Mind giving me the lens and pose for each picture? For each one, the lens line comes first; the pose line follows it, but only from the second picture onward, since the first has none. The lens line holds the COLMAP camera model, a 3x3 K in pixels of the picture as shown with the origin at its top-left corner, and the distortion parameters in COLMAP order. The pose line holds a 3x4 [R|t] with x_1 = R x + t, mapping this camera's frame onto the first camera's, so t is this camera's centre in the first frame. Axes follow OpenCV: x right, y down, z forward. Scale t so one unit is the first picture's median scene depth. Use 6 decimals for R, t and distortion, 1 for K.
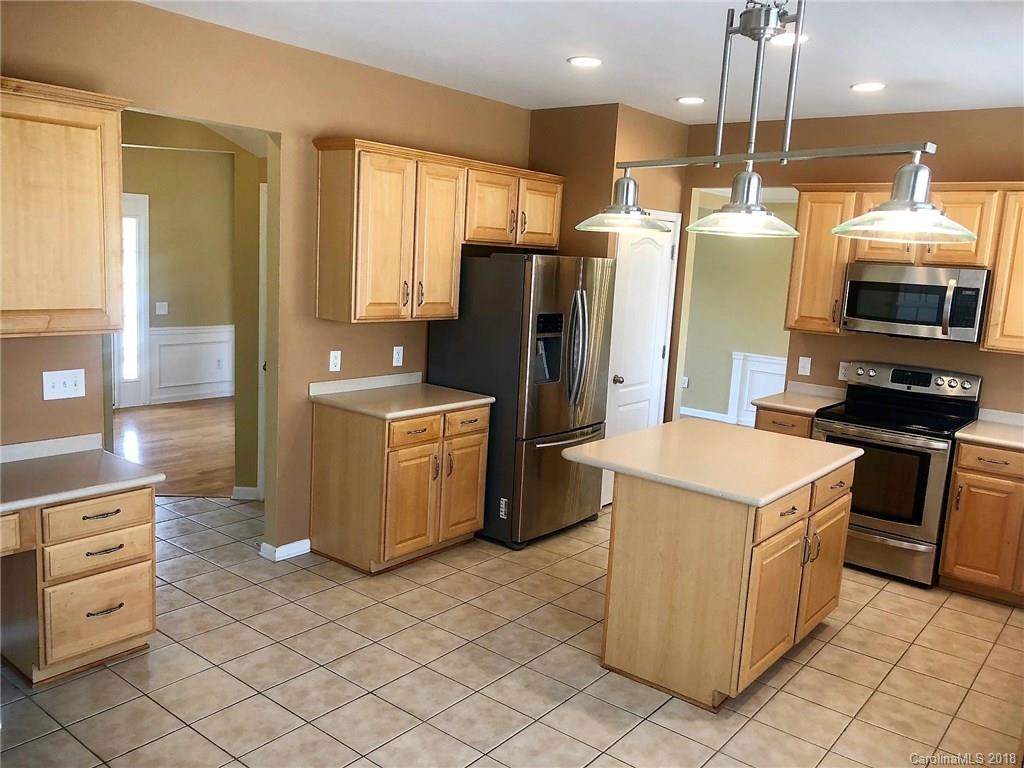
lens RADIAL K [[840.8, 0, 522.8], [0, 840.8, 382.5], [0, 0, 1]] dist [0.012486, -0.001438]
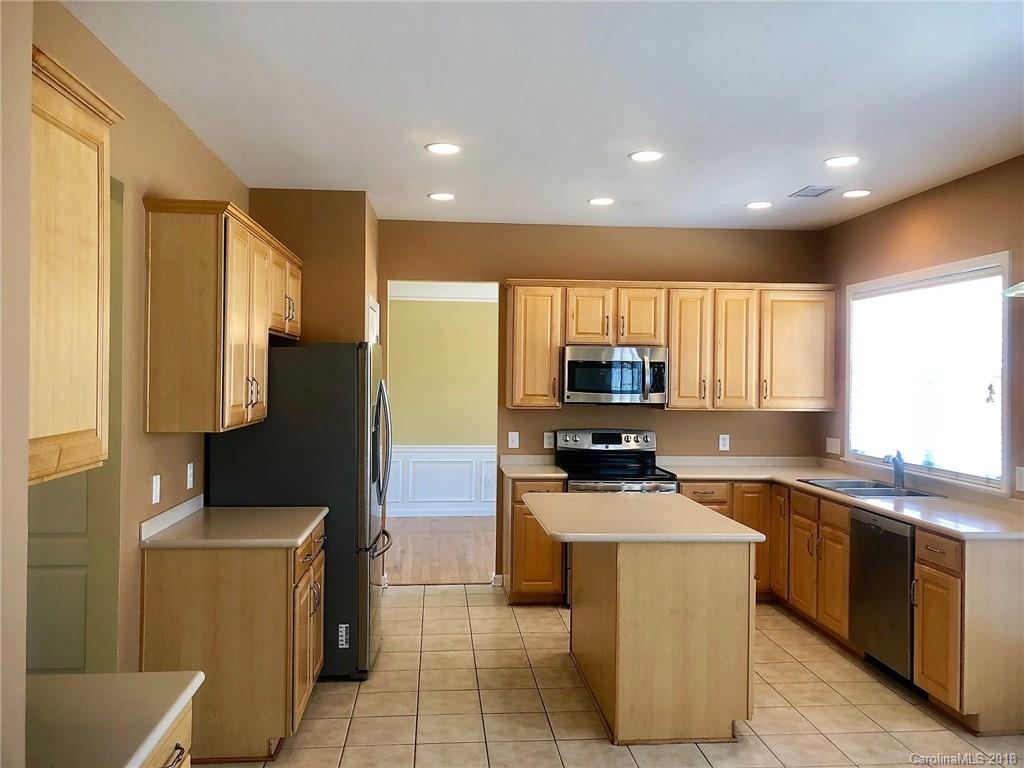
lens RADIAL K [[840.8, 0, 522.8], [0, 840.8, 382.5], [0, 0, 1]] dist [0.012486, -0.001438]
pose [[0.719433, -0.057731, 0.692159, -0.474532], [0.134479, 0.989260, -0.057267, -0.033629], [-0.681419, 0.134280, 0.719470, 0.217390]]
